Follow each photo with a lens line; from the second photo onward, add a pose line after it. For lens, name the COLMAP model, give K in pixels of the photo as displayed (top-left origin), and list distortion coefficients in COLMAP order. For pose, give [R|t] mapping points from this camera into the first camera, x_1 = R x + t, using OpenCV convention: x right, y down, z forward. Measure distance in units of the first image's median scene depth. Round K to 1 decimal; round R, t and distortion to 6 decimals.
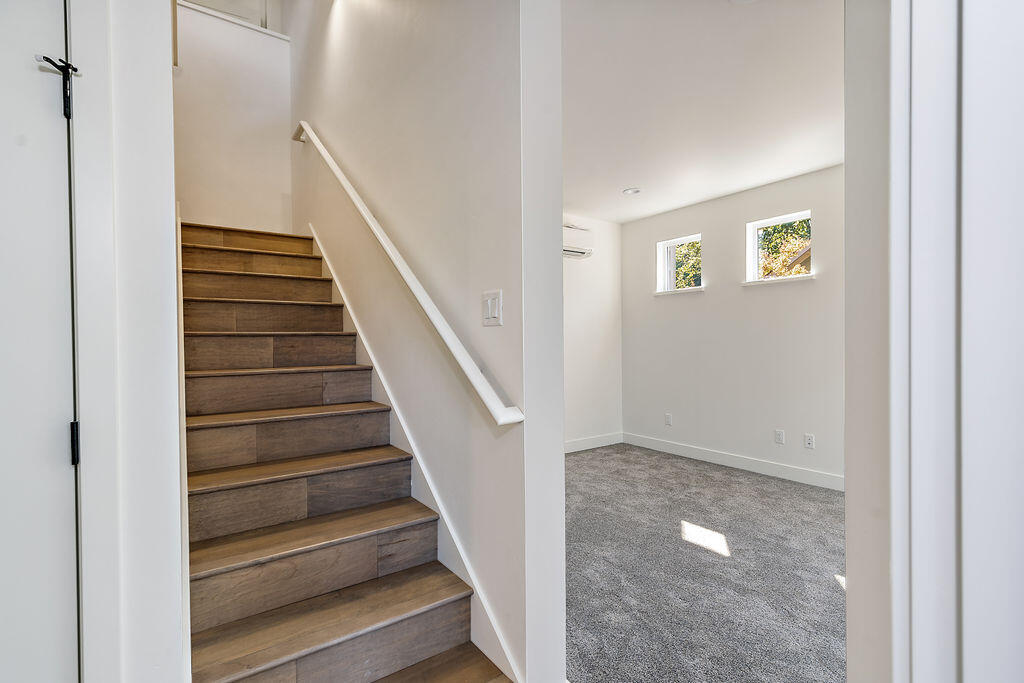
lens RADIAL K [[471.5, 0, 517.0], [0, 471.5, 336.1], [0, 0, 1]] dist [0.002585, -0.000106]
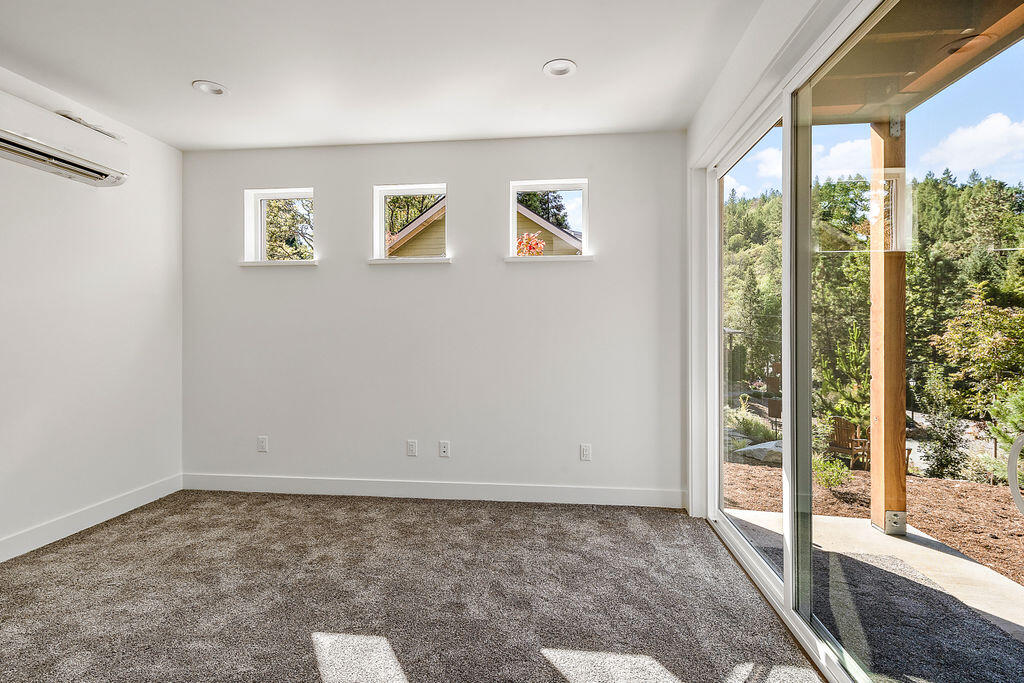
lens RADIAL K [[471.5, 0, 517.0], [0, 471.5, 336.1], [0, 0, 1]] dist [0.002585, -0.000106]
pose [[0.658097, 0.003774, 0.752923, 0.051007], [-0.016864, 0.999810, 0.009729, 0.004063], [-0.752744, -0.019100, 0.658036, 0.313083]]
